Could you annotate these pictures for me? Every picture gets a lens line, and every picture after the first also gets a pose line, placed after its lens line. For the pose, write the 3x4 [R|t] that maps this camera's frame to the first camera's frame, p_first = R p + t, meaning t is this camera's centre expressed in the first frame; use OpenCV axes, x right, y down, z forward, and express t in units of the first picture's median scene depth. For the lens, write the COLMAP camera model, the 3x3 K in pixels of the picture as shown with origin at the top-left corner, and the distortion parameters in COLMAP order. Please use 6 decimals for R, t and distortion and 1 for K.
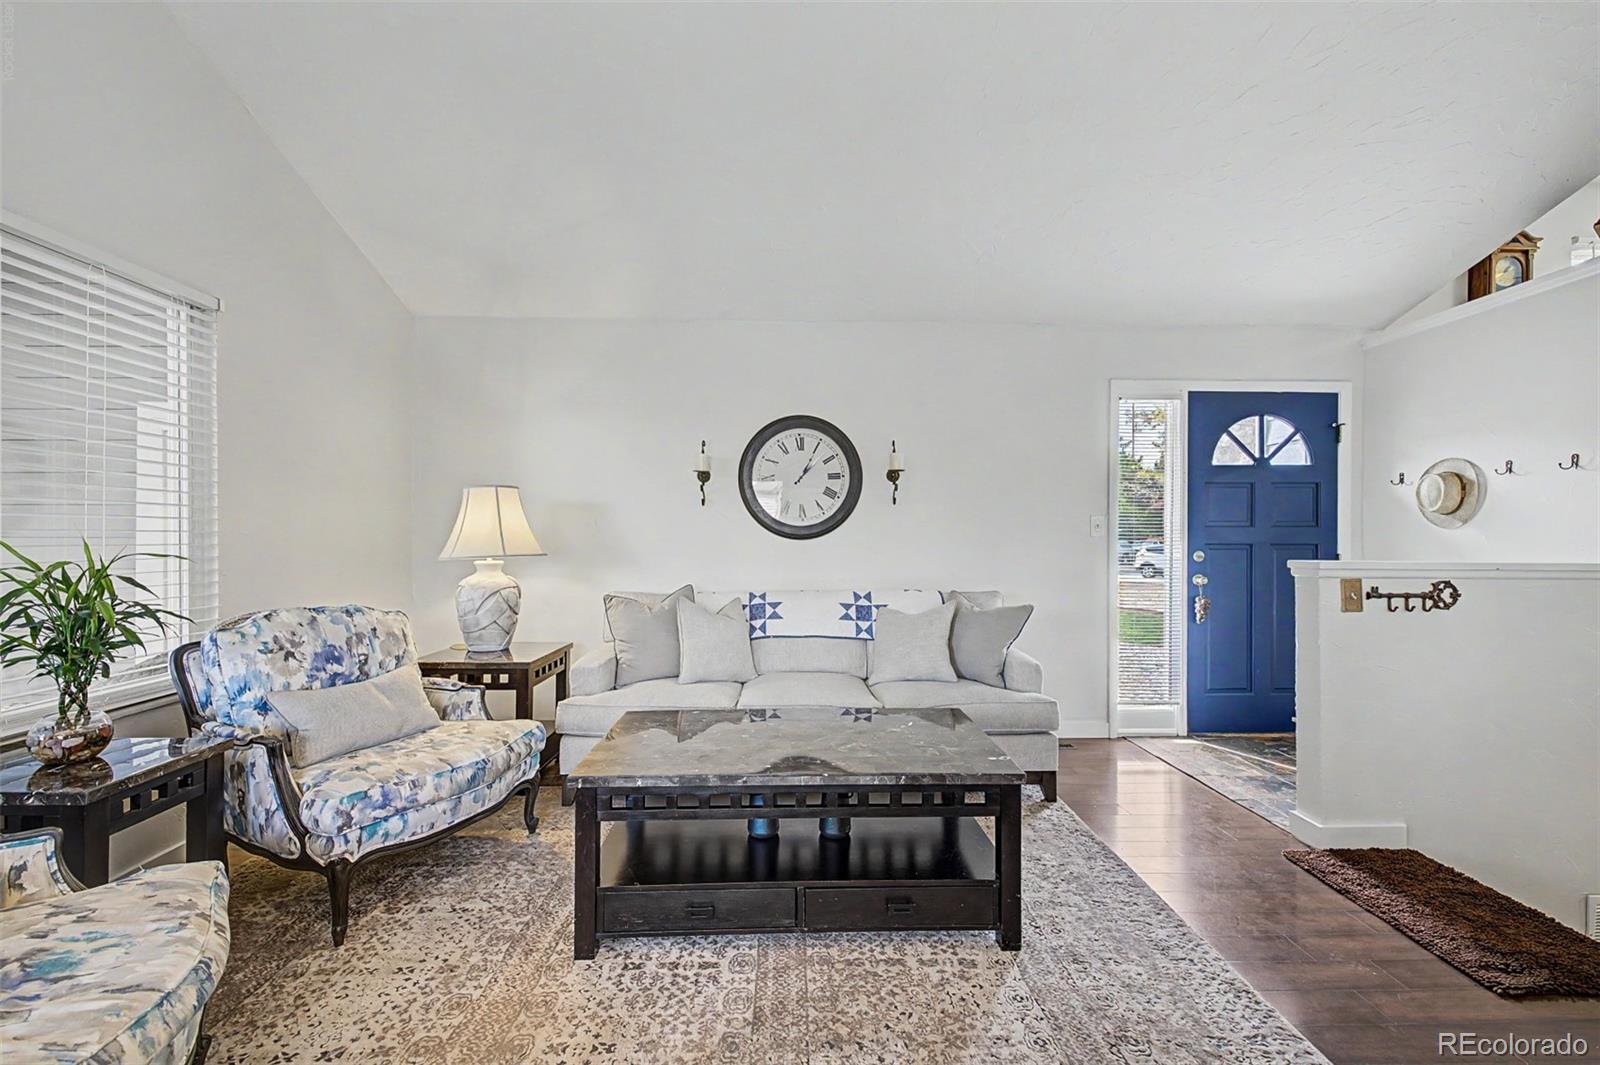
lens RADIAL K [[676.8, 0, 809.3], [0, 676.8, 535.4], [0, 0, 1]] dist [0.010995, -0.000921]
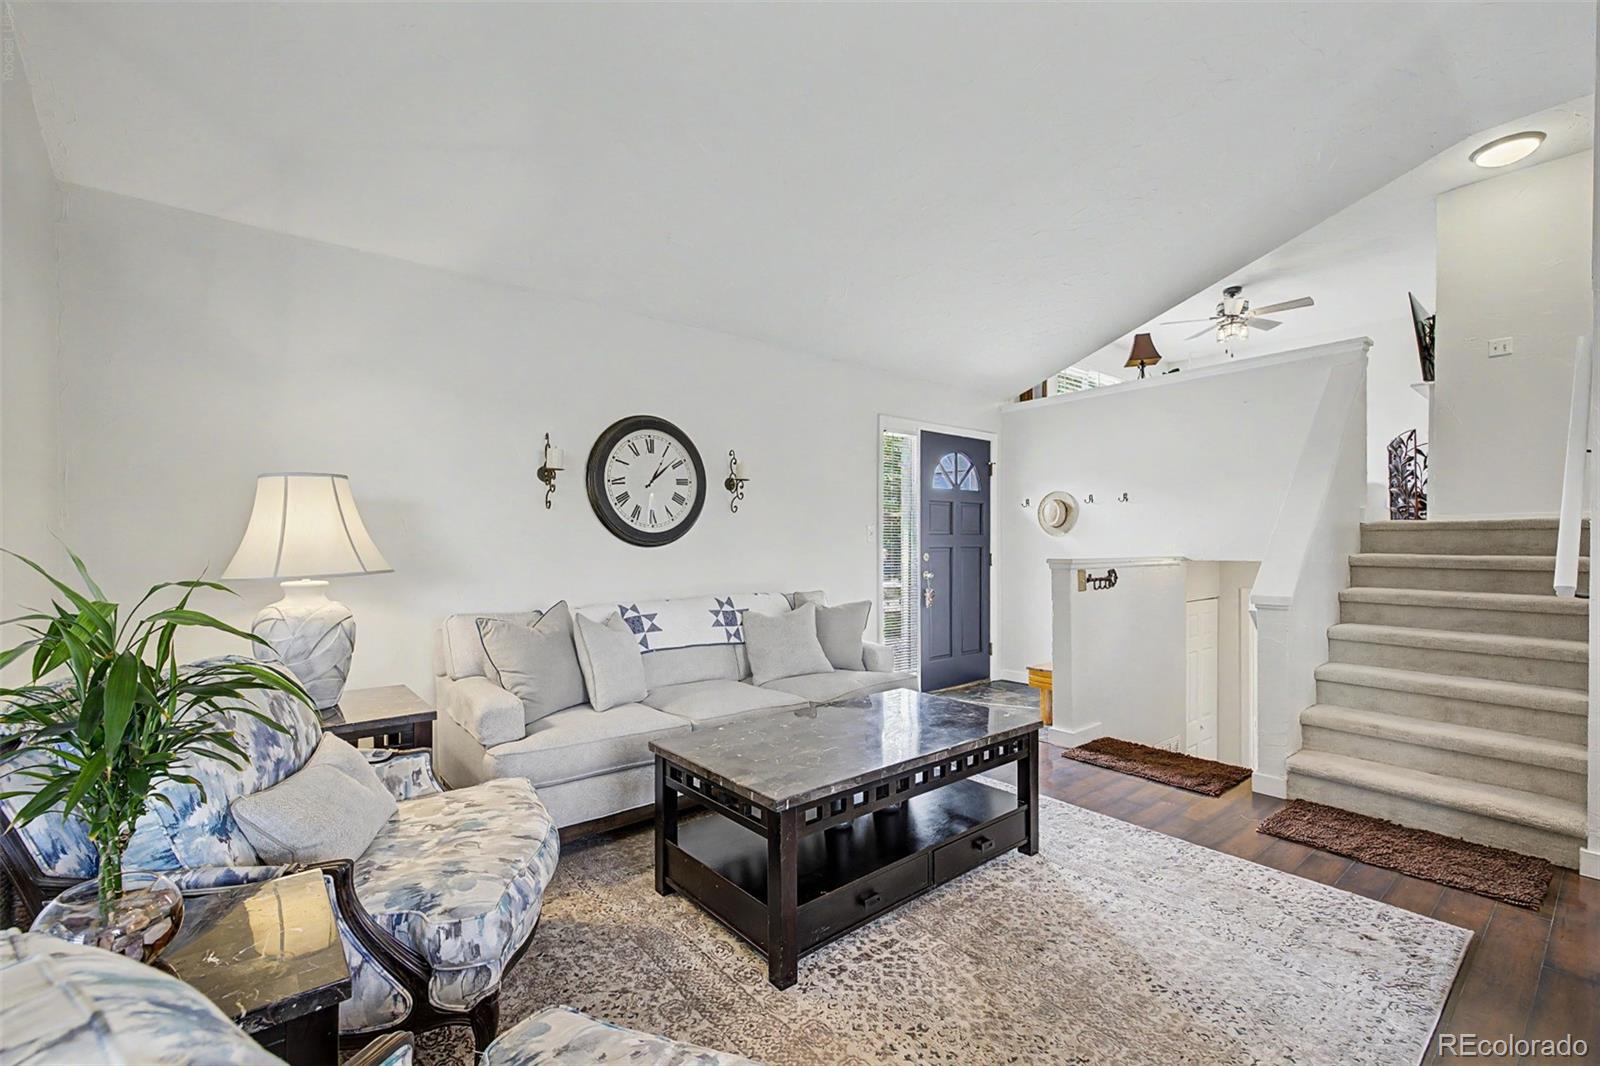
lens RADIAL K [[676.8, 0, 799.8], [0, 676.8, 557.9], [0, 0, 1]] dist [0.010995, -0.000921]
pose [[0.794958, -0.018319, 0.606388, -0.462946], [0.002866, 0.999646, 0.026442, -0.003466], [-0.606658, -0.019282, 0.794729, 0.124619]]
